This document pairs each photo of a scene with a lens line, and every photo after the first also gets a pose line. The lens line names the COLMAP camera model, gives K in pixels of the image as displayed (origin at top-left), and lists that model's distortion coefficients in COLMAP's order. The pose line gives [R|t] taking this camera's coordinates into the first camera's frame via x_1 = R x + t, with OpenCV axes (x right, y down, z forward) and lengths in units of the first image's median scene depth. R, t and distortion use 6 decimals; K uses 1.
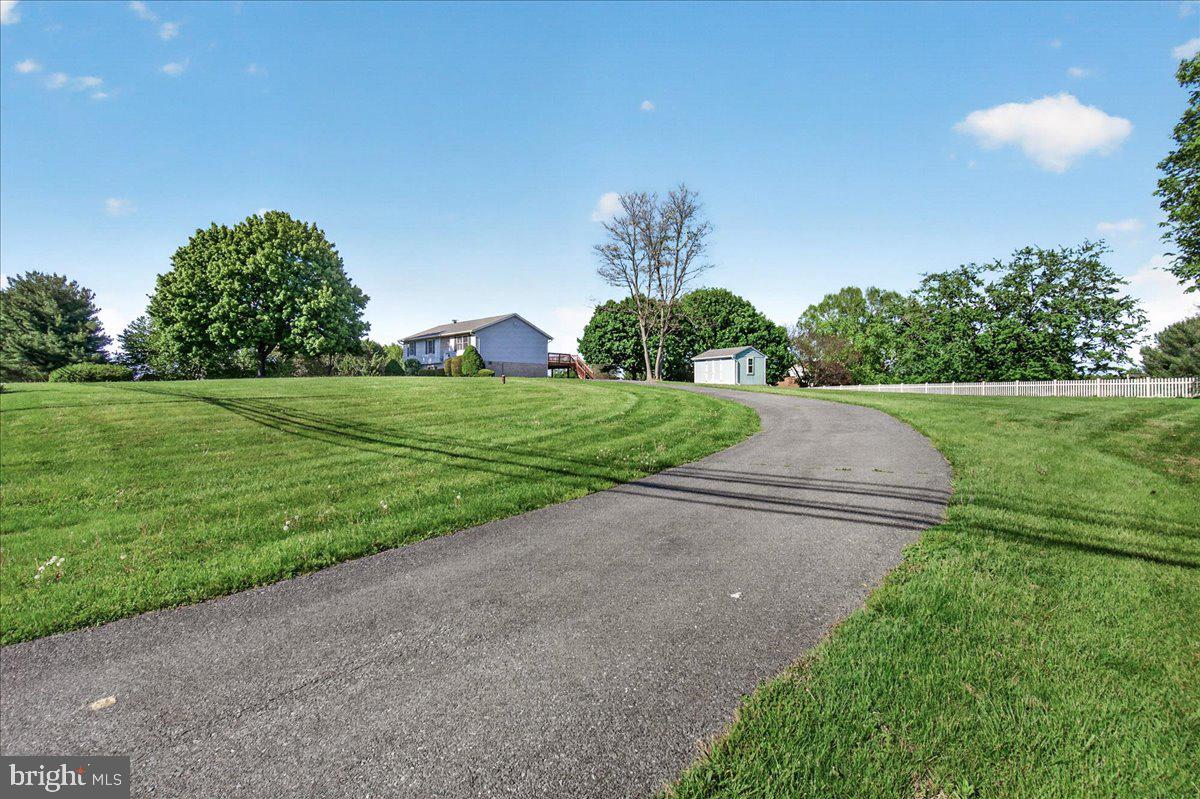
lens RADIAL K [[504.5, 0, 585.0], [0, 504.5, 400.4], [0, 0, 1]] dist [-0.000098, 0.000037]
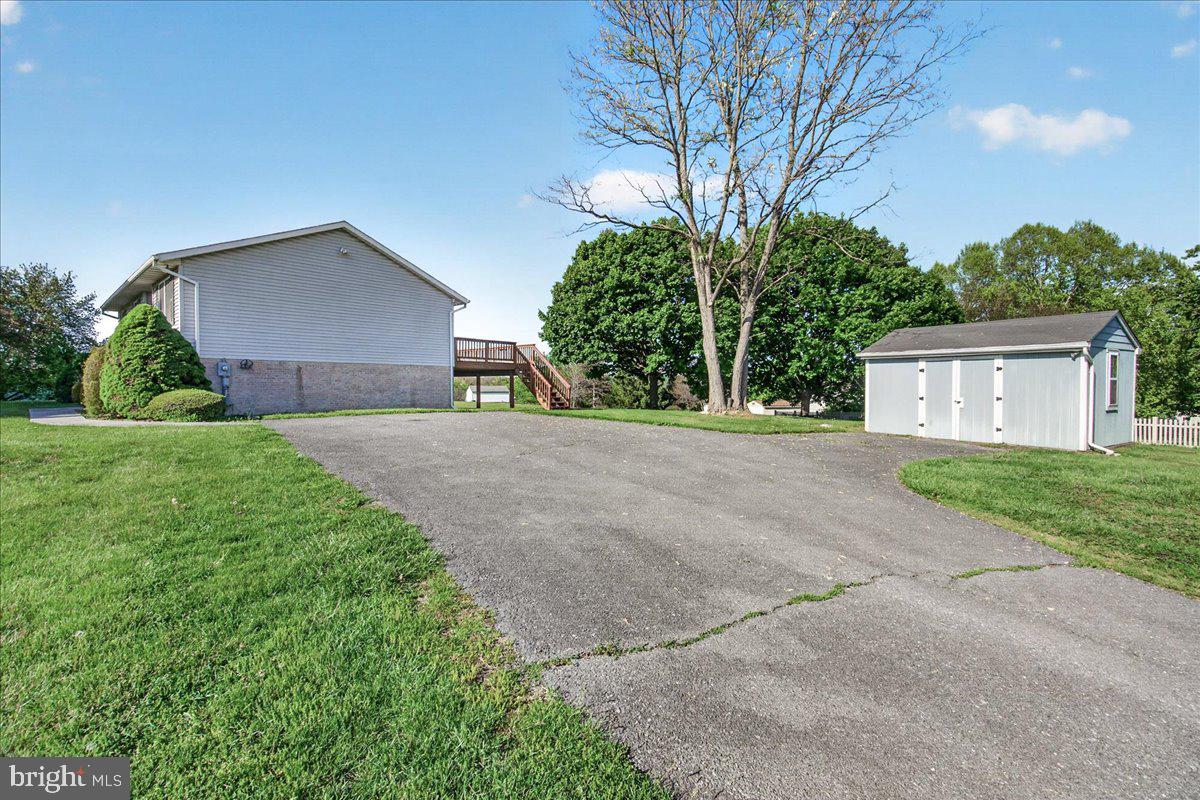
lens RADIAL K [[504.5, 0, 585.0], [0, 504.5, 400.9], [0, 0, 1]] dist [-0.000098, 0.000037]
pose [[0.999287, -0.001397, 0.037724, 0.011403], [0.000903, 0.999914, 0.013096, -0.047571], [-0.037739, -0.013052, 0.999202, 0.568852]]
